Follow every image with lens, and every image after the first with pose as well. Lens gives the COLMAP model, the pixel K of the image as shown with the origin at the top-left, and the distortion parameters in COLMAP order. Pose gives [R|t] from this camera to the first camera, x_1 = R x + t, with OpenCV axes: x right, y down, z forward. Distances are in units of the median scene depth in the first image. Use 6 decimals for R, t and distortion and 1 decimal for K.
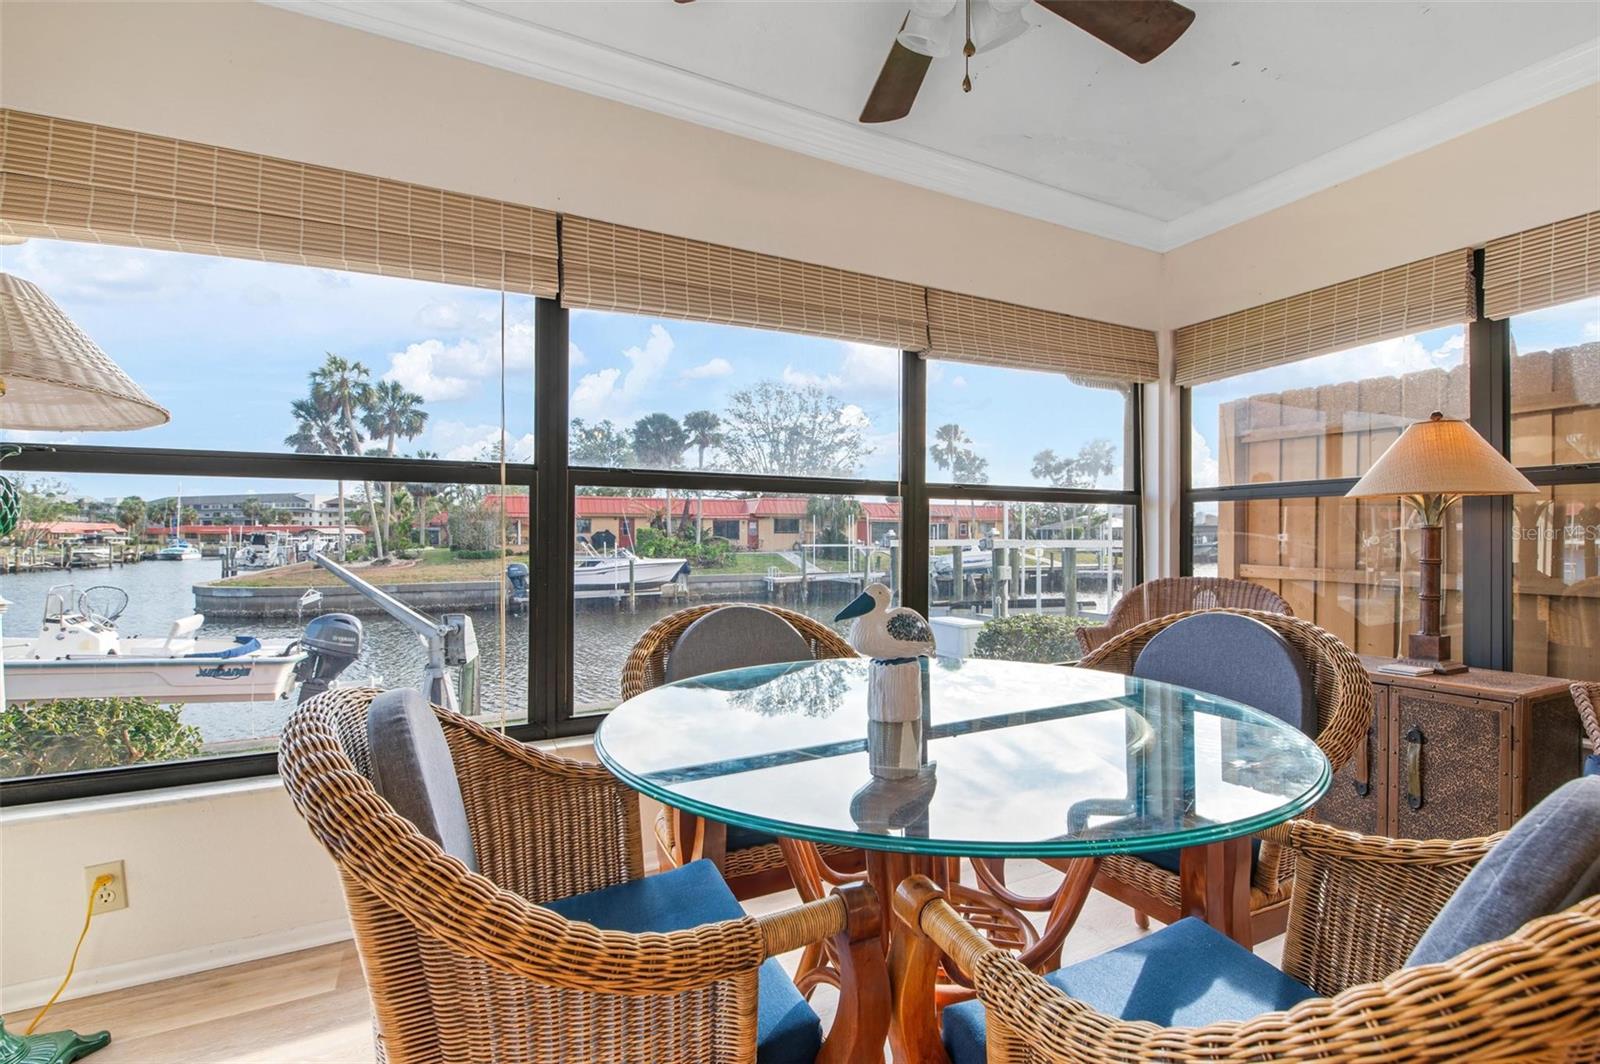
lens RADIAL K [[705.6, 0, 804.5], [0, 705.6, 533.4], [0, 0, 1]] dist [0.014299, -0.014734]
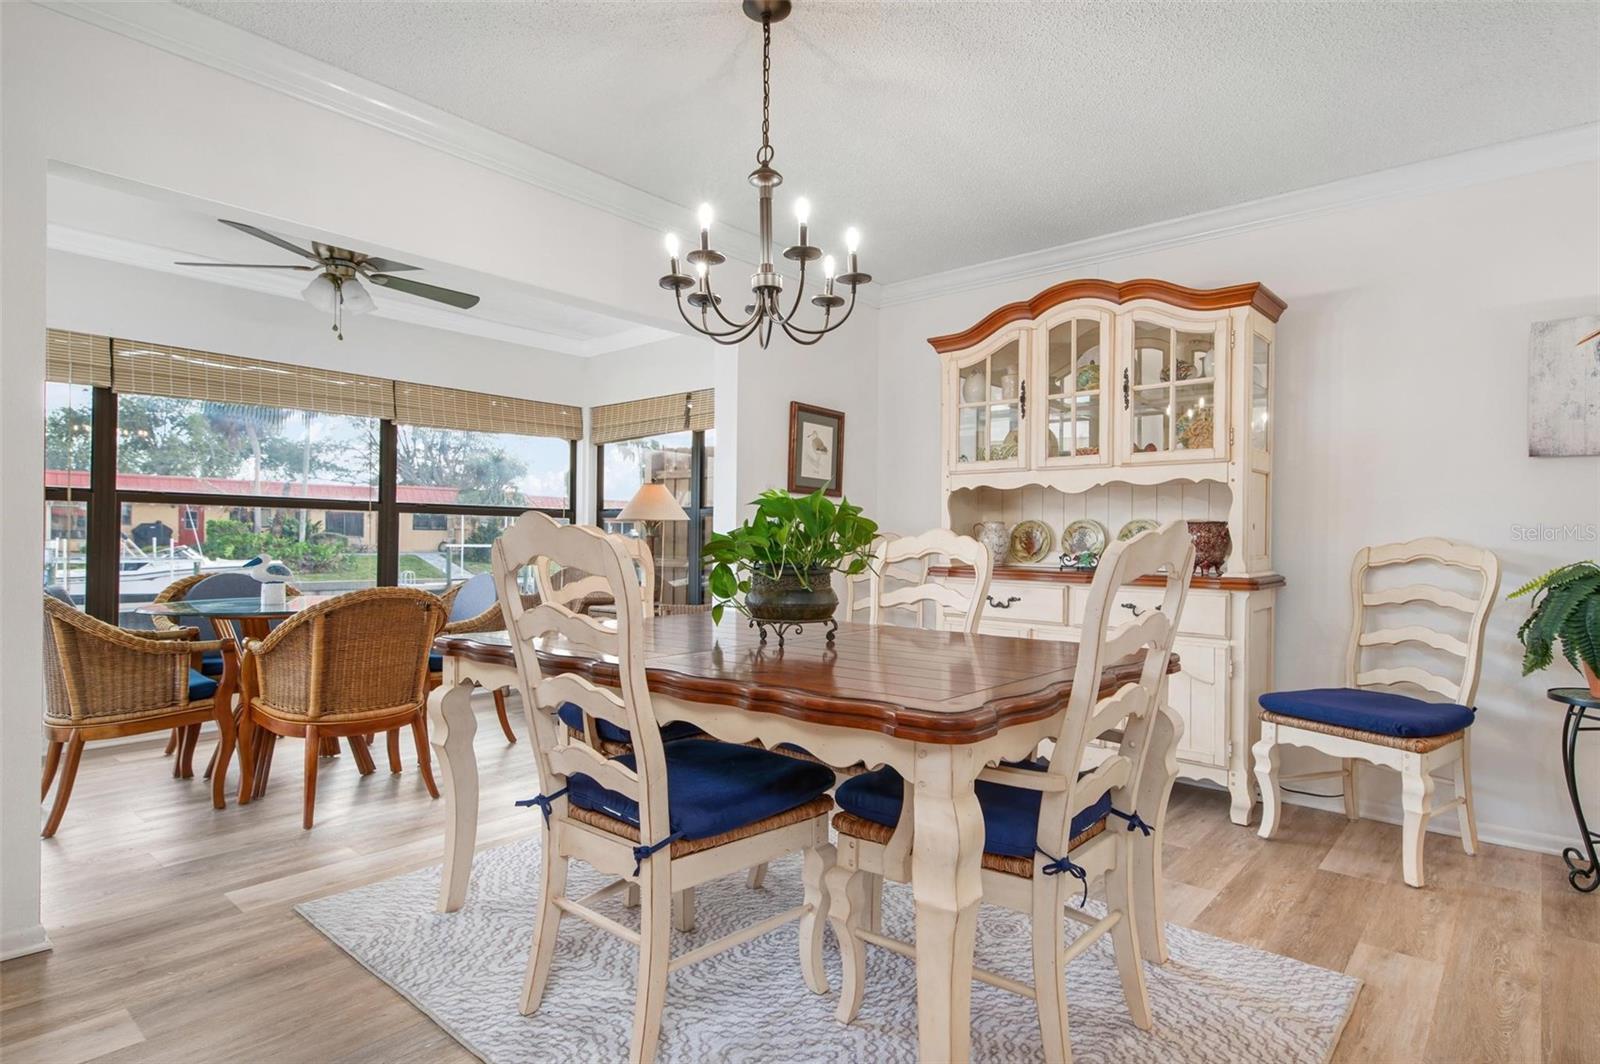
lens RADIAL K [[844.2, 0, 808.0], [0, 844.2, 546.4], [0, 0, 1]] dist [0.005826, 0.000433]
pose [[0.928460, 0.012114, 0.371235, 0.022642], [-0.017698, 0.999776, 0.011639, -0.000953], [-0.371010, -0.017377, 0.928466, -0.075673]]
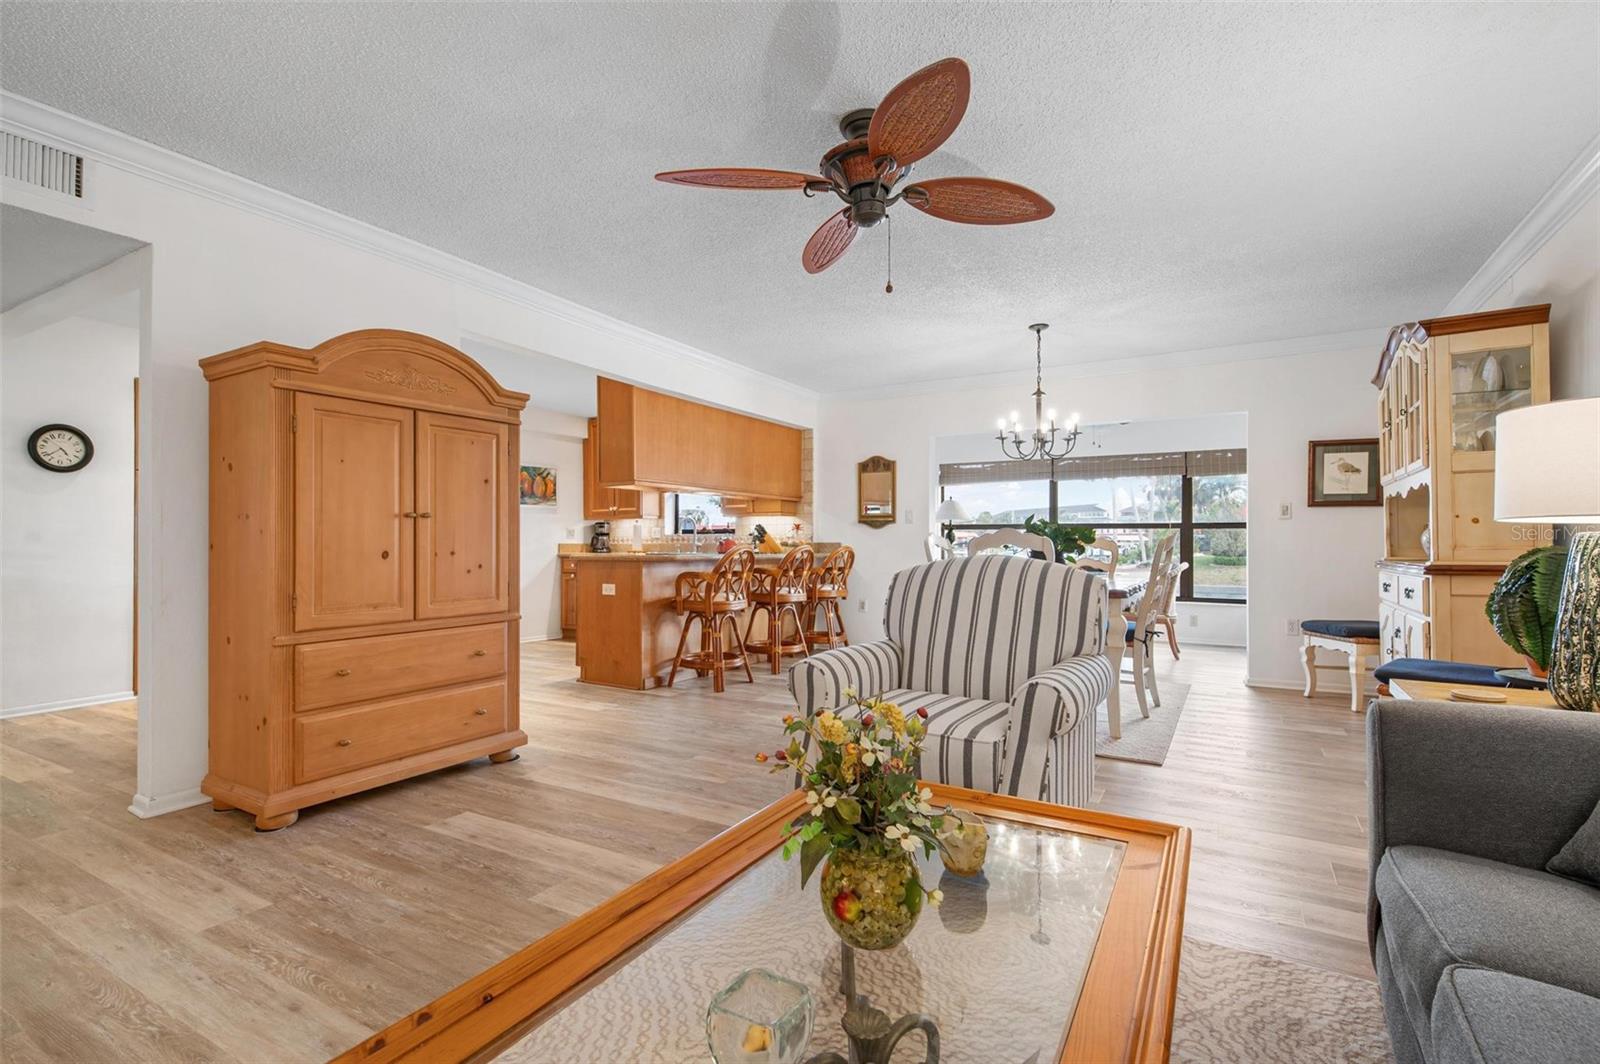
lens RADIAL K [[743.8, 0, 800.0], [0, 743.8, 532.0], [0, 0, 1]] dist [0.003245, 0.000355]
pose [[0.535475, -0.007671, -0.844517, 0.121292], [-0.001882, 0.999945, -0.010276, -0.000506], [0.844549, 0.007092, 0.535431, -0.120657]]
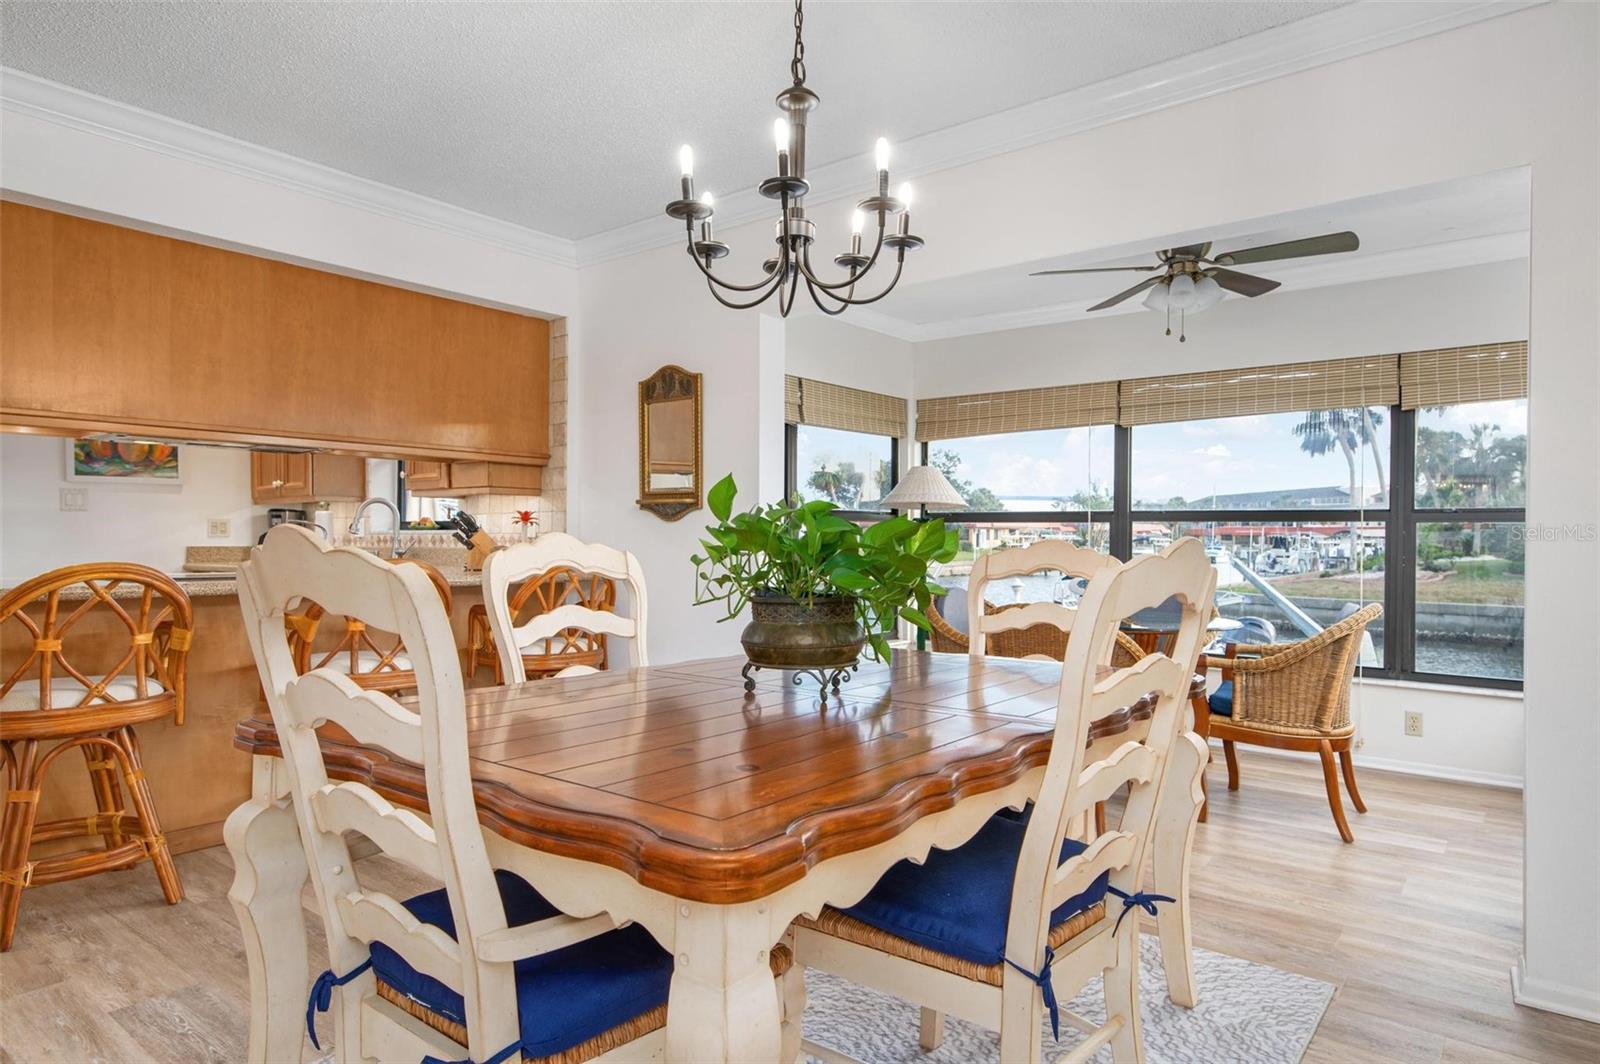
lens RADIAL K [[933.8, 0, 800.0], [0, 933.8, 532.0], [0, 0, 1]] dist [0.006633, 0.000758]
pose [[0.408214, 0.001927, -0.912884, 0.084170], [-0.005369, 0.999986, -0.000290, -0.001934], [0.912870, 0.005020, 0.408219, -0.042762]]
